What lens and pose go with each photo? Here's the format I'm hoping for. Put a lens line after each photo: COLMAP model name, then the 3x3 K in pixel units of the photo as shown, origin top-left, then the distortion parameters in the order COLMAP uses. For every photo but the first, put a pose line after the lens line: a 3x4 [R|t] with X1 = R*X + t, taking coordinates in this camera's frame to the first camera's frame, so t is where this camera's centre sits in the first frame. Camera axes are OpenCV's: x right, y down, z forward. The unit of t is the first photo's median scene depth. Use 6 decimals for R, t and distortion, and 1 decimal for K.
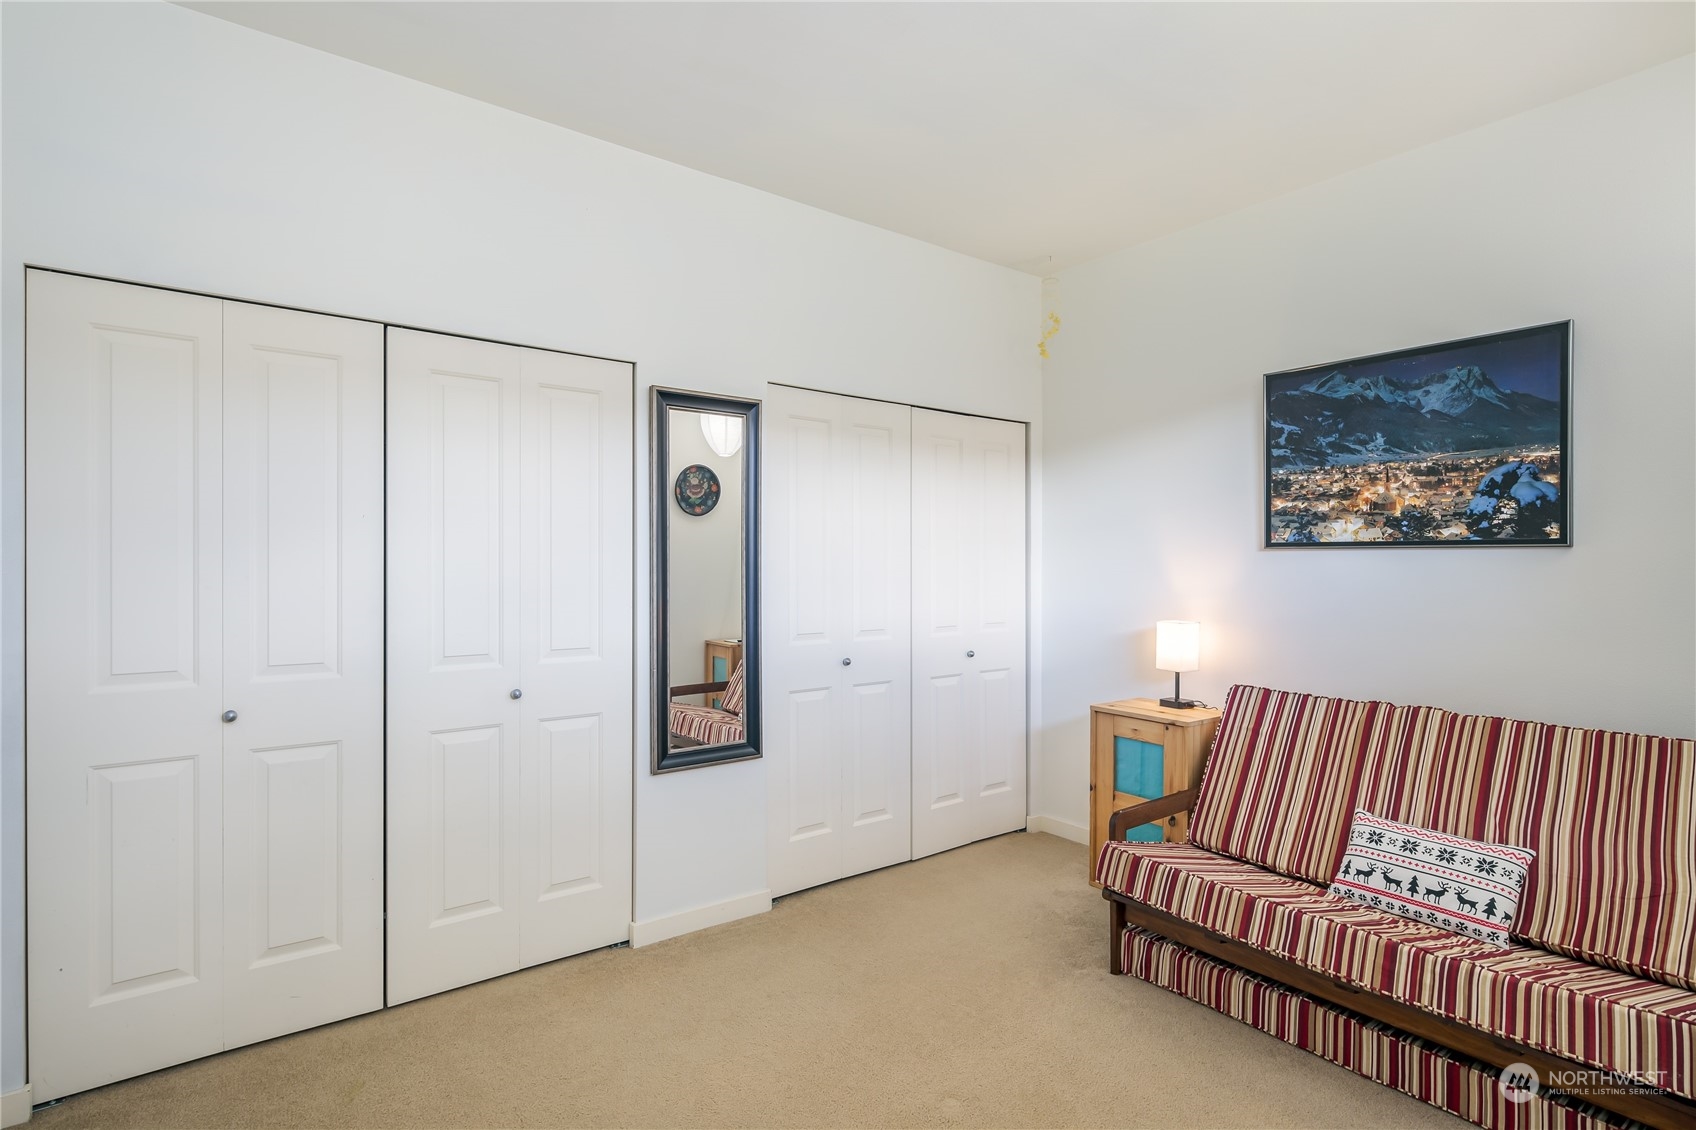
lens RADIAL K [[829.4, 0, 845.9], [0, 829.4, 567.6], [0, 0, 1]] dist [0.002767, -0.004250]
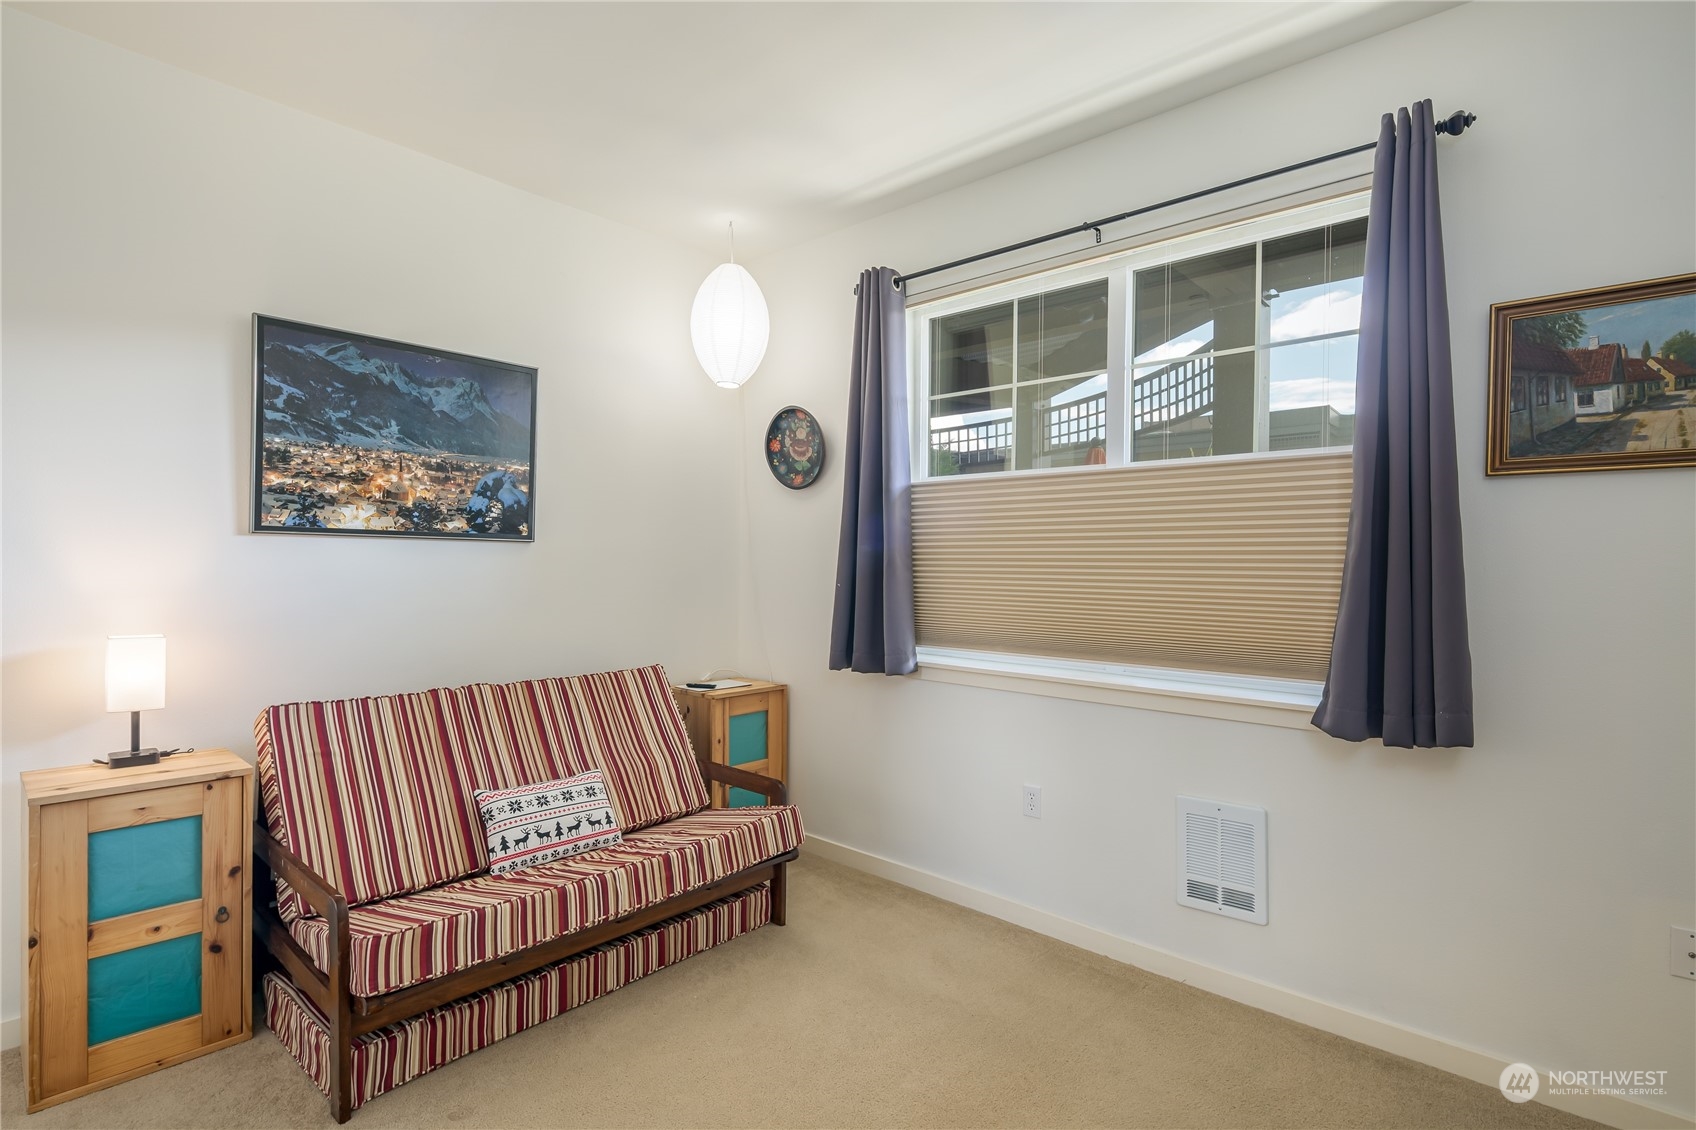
lens RADIAL K [[829.4, 0, 846.3], [0, 829.4, 567.8], [0, 0, 1]] dist [0.002767, -0.004250]
pose [[-0.192692, -0.007822, 0.981228, -0.428349], [-0.004311, 0.999965, 0.007125, 0.003114], [-0.981250, -0.002858, -0.192719, 0.661856]]
